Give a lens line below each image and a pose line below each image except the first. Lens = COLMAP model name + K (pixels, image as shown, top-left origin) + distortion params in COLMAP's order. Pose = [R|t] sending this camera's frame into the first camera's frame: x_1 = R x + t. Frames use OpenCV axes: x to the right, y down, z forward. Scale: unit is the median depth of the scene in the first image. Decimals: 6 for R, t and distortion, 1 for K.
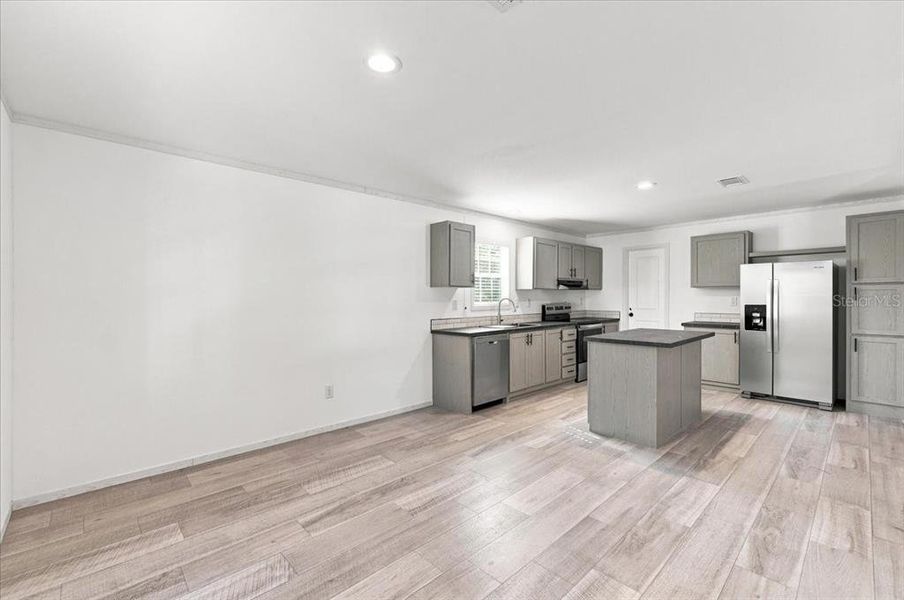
lens RADIAL K [[383.2, 0, 455.8], [0, 383.2, 299.8], [0, 0, 1]] dist [0.000265, 0.000419]
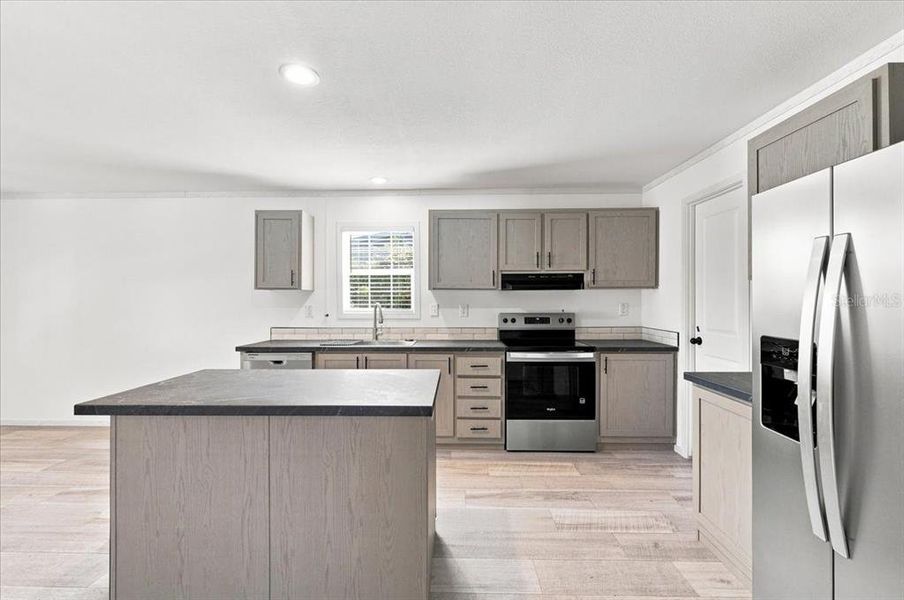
lens RADIAL K [[368.0, 0, 449.0], [0, 368.0, 299.6], [0, 0, 1]] dist [0.000957, 0.000116]
pose [[0.715349, -0.008729, -0.698713, 0.720868], [-0.008529, 0.999738, -0.021221, 0.002543], [0.698715, 0.021140, 0.715087, 0.614544]]
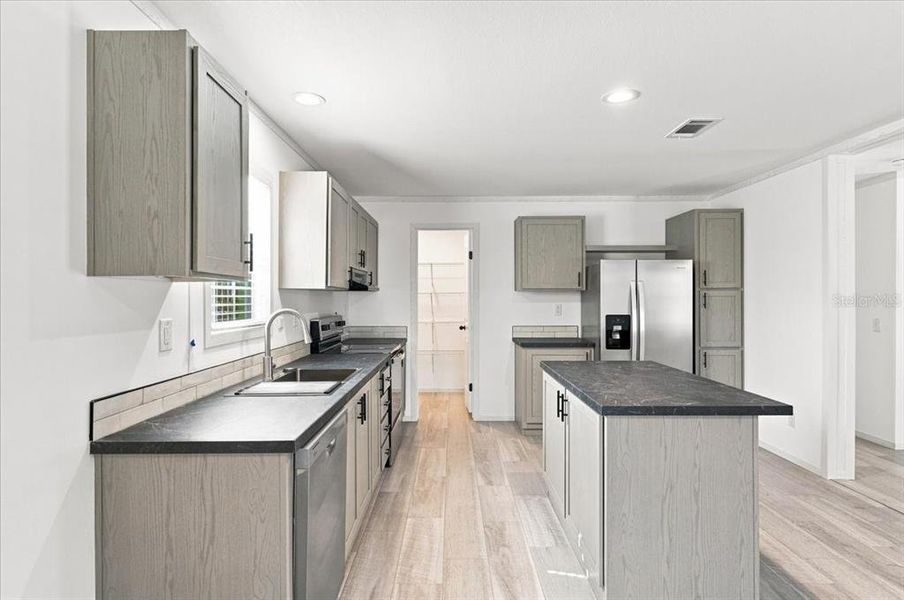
lens RADIAL K [[486.5, 0, 448.2], [0, 486.5, 297.6], [0, 0, 1]] dist [-0.000588, 0.000514]
pose [[0.694186, 0.002493, 0.719792, -0.119424], [0.003627, 0.999969, -0.006961, -0.013742], [-0.719787, 0.007443, 0.694155, 0.538592]]
